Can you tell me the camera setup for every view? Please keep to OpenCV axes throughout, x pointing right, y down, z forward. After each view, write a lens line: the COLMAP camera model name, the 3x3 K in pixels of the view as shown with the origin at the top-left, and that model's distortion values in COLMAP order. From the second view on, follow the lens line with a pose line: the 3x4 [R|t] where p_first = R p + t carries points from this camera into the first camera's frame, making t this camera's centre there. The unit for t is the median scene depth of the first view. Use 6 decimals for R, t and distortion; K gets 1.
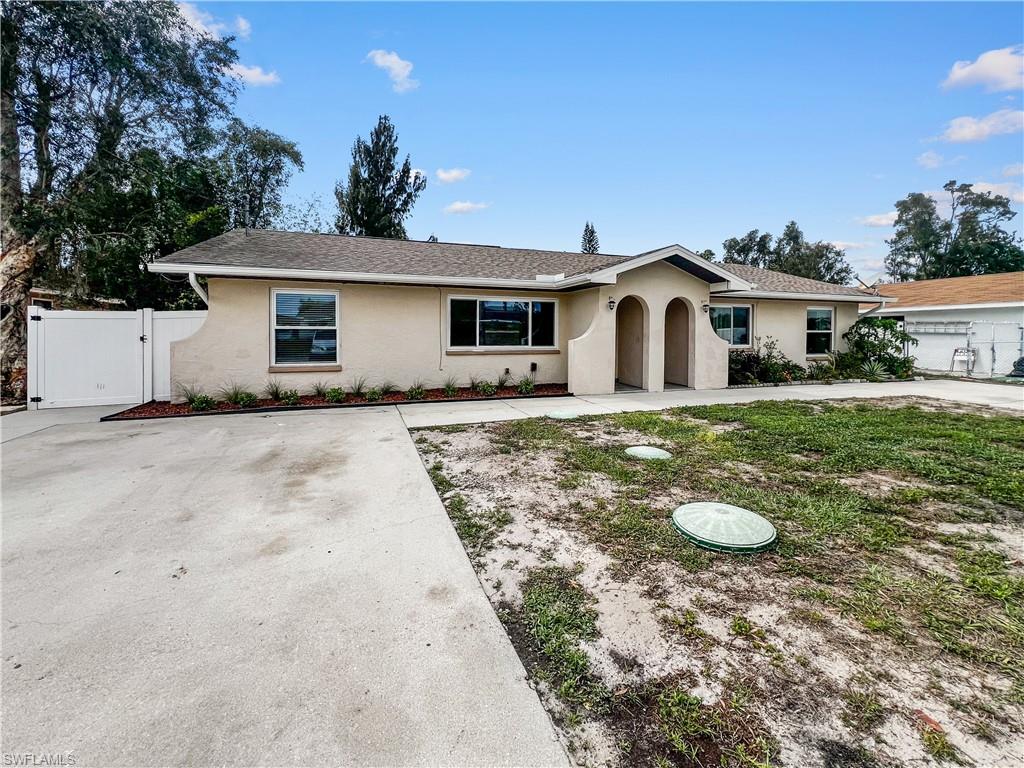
lens RADIAL K [[430.6, 0, 501.0], [0, 430.6, 344.9], [0, 0, 1]] dist [-0.000034, 0.000318]
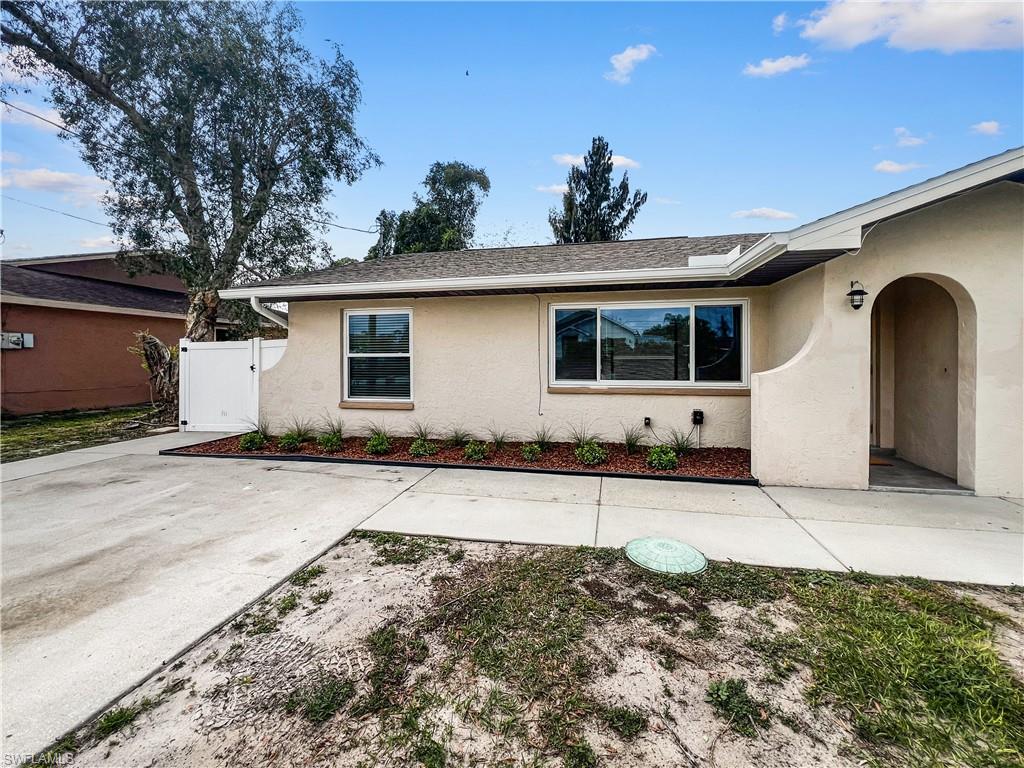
lens RADIAL K [[419.0, 0, 512.0], [0, 419.0, 361.2], [0, 0, 1]] dist [0.000857, -0.000011]
pose [[0.859934, -0.003751, -0.510391, 0.156207], [-0.006708, 0.999804, -0.018650, -0.013375], [0.510360, 0.019462, 0.859740, 0.393834]]
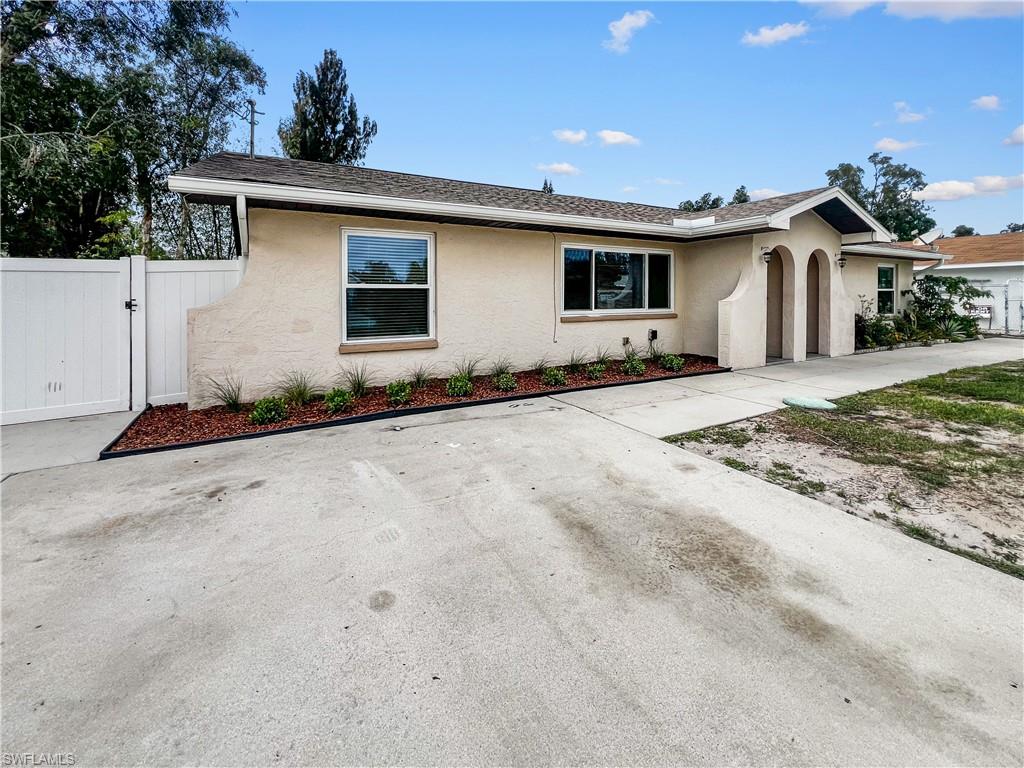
lens RADIAL K [[443.0, 0, 503.9], [0, 443.0, 299.2], [0, 0, 1]] dist [0.001865, 0.000271]
pose [[0.985361, -0.009029, 0.170241, -0.350051], [0.012328, 0.999756, -0.018332, -0.003863], [-0.170034, 0.020163, 0.985232, 0.244064]]
